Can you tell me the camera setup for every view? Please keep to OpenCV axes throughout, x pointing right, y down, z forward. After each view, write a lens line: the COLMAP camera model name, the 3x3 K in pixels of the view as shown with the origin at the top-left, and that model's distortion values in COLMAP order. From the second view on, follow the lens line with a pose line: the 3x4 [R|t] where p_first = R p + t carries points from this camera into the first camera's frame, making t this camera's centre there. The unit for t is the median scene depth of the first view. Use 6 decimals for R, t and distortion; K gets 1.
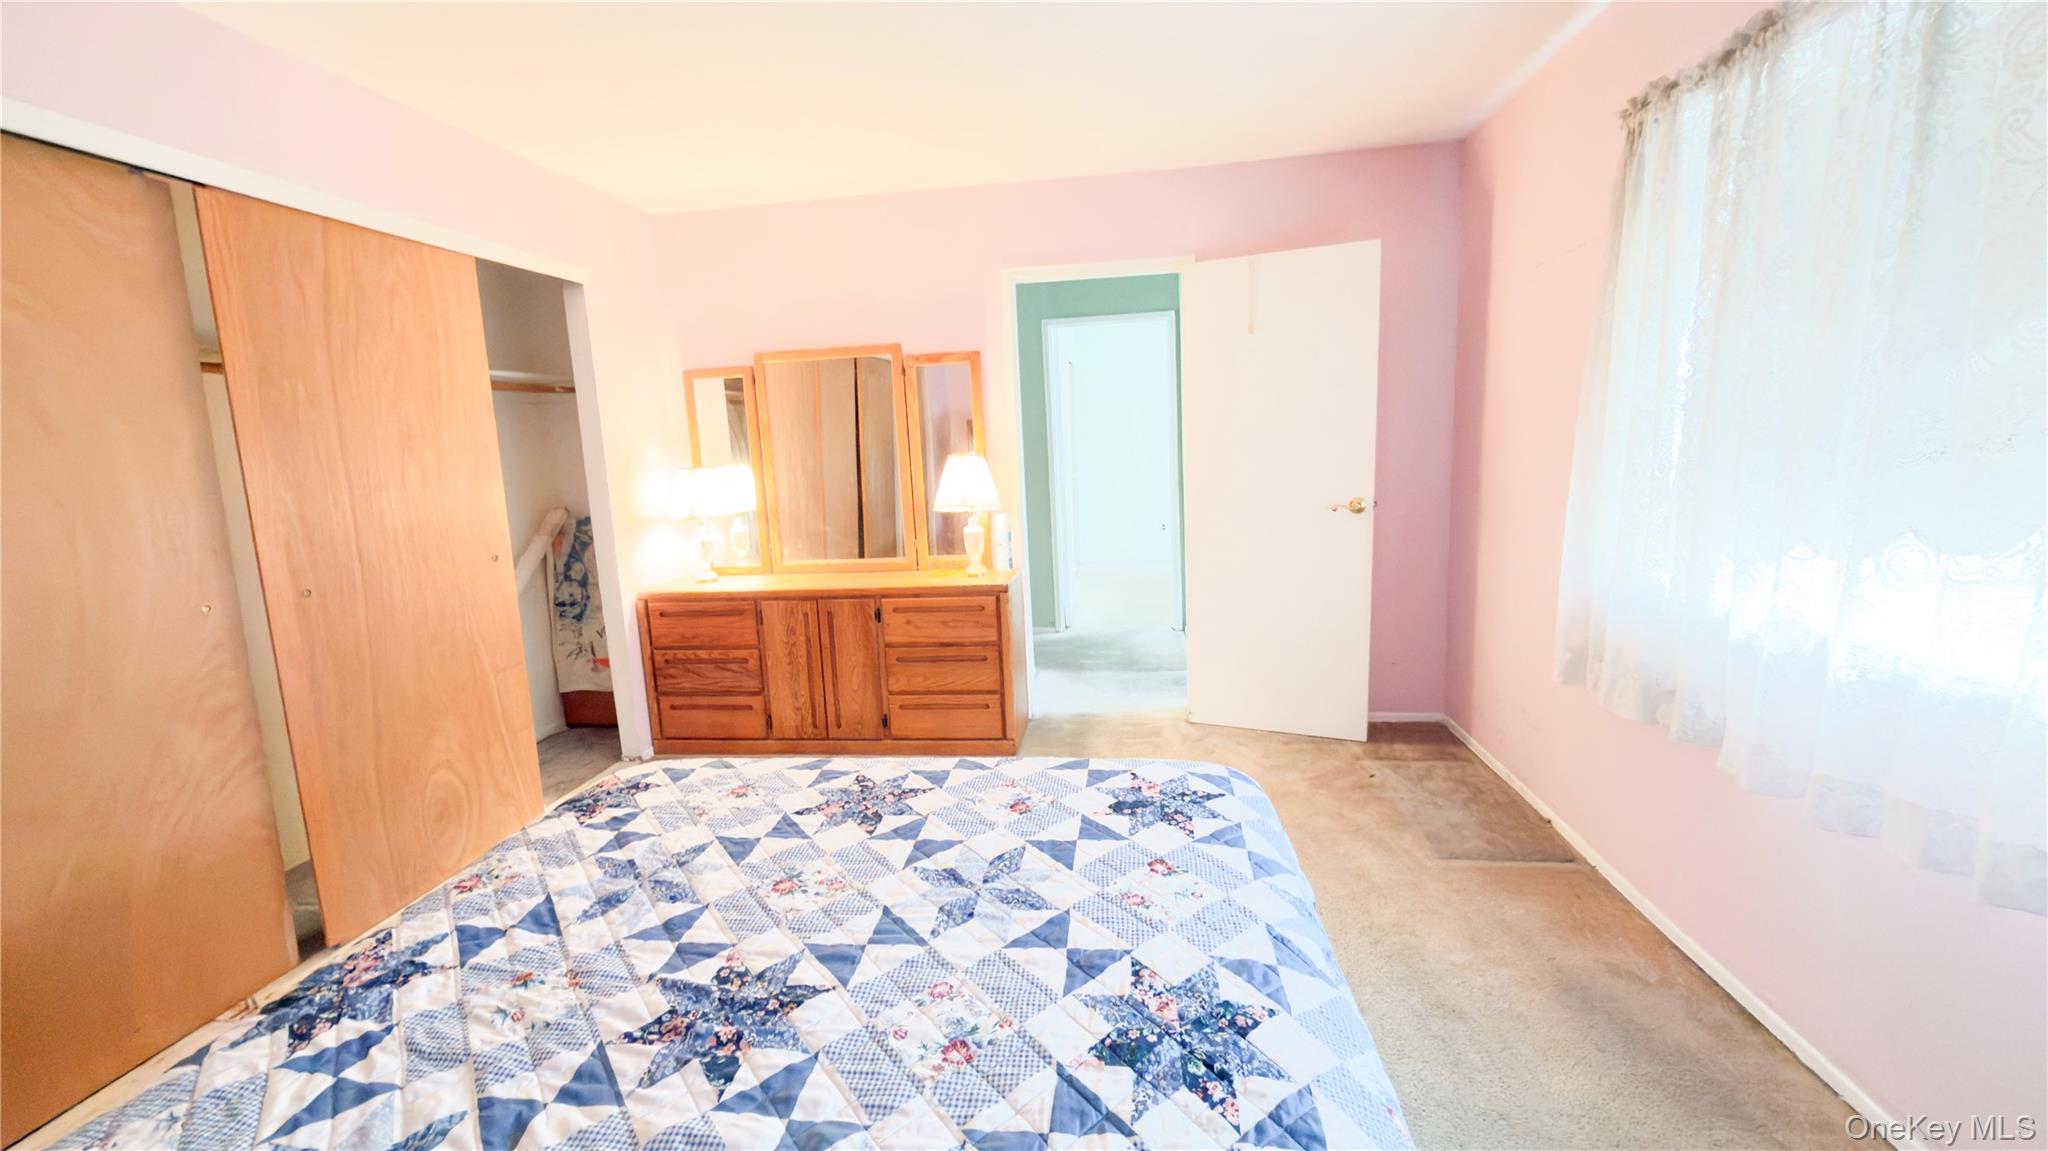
lens RADIAL K [[812.7, 0, 1024.0], [0, 812.7, 575.5], [0, 0, 1]] dist [-0.001520, -0.000161]
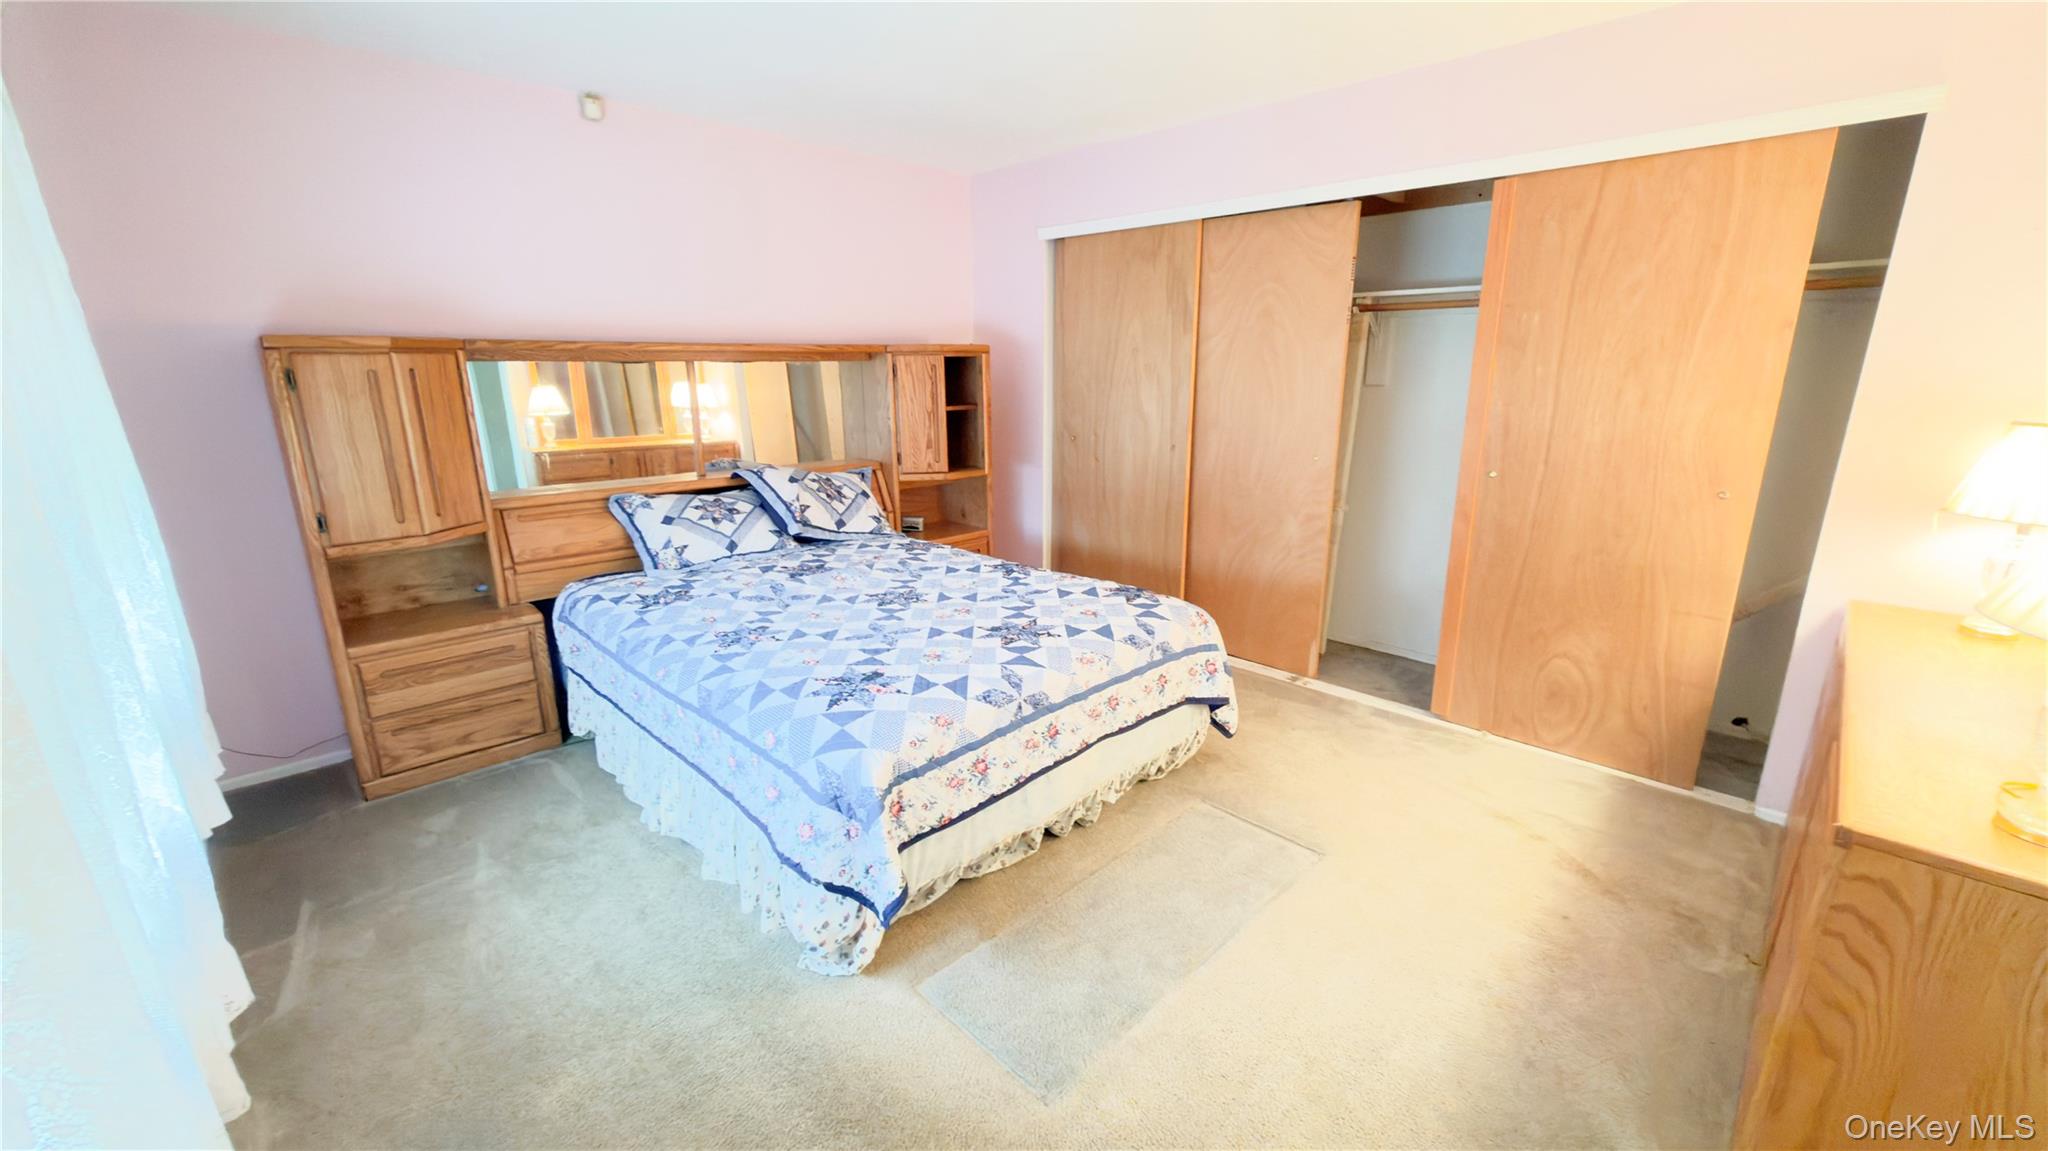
lens RADIAL K [[812.7, 0, 1024.0], [0, 812.7, 575.5], [0, 0, 1]] dist [-0.001520, -0.000161]
pose [[-0.607522, 0.243992, -0.755900, 0.985905], [-0.099576, 0.920750, 0.377233, -0.417144], [0.788037, 0.304446, -0.535080, 1.926946]]
